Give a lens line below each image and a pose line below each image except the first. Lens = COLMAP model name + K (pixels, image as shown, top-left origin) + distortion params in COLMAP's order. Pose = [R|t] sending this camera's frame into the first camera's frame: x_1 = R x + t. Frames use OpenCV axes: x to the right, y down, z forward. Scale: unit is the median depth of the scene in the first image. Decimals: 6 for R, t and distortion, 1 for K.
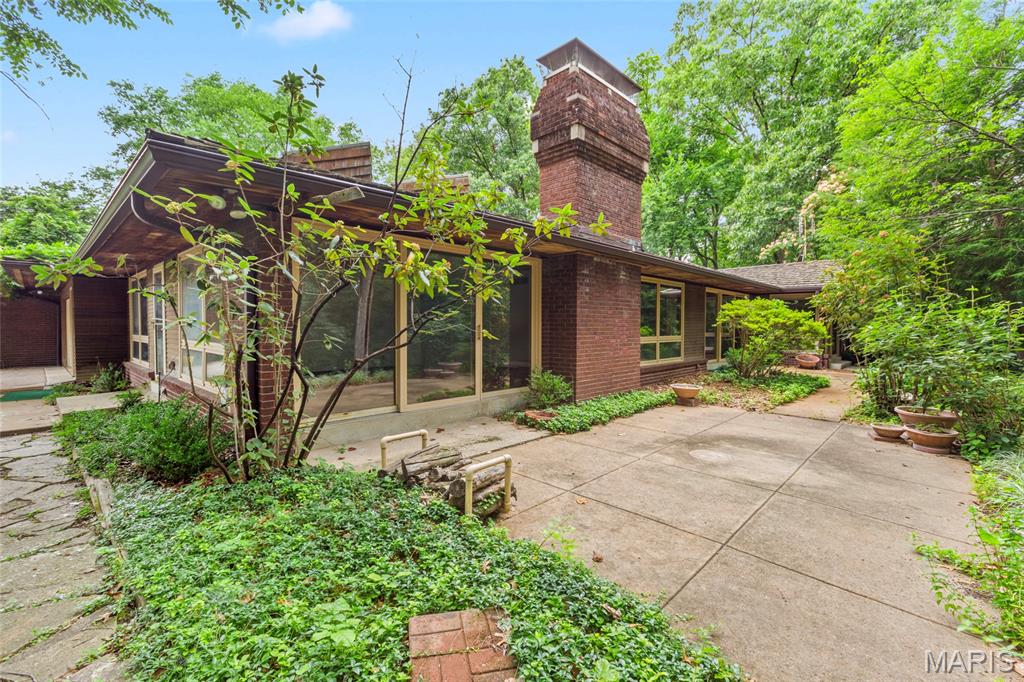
lens RADIAL K [[448.7, 0, 512.0], [0, 448.7, 341.0], [0, 0, 1]] dist [0.000173, 0.000026]
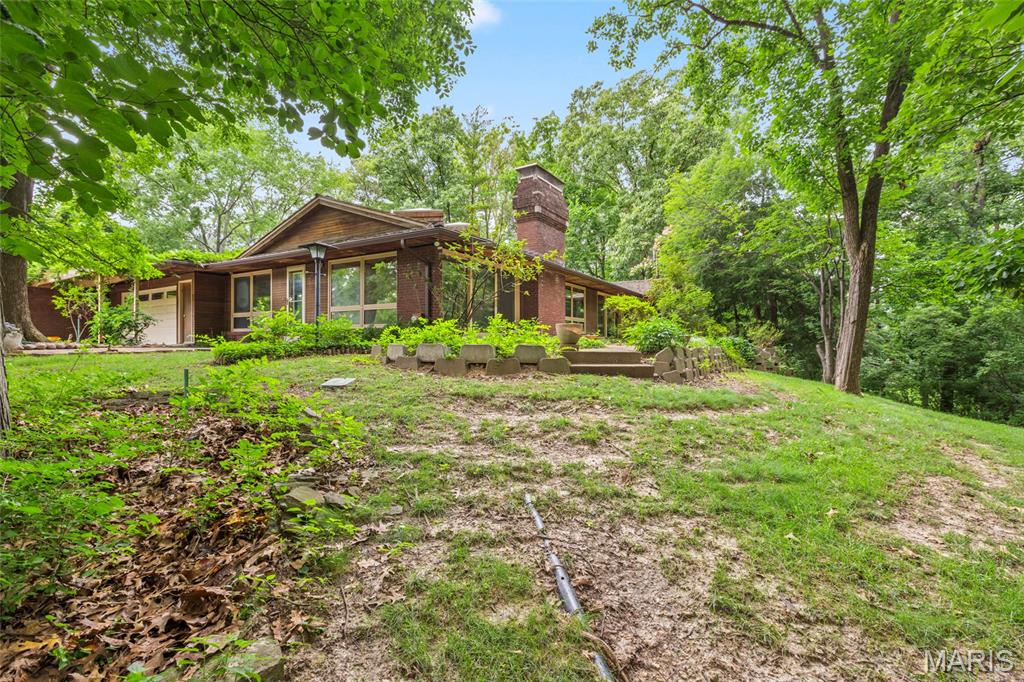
lens RADIAL K [[467.9, 0, 512.0], [0, 467.9, 341.0], [0, 0, 1]] dist [0.000569, -0.000014]
pose [[0.974560, -0.008293, 0.223975, -0.184953], [0.018461, 0.998890, -0.043341, 0.095461], [-0.223367, 0.046373, 0.973631, -0.422234]]
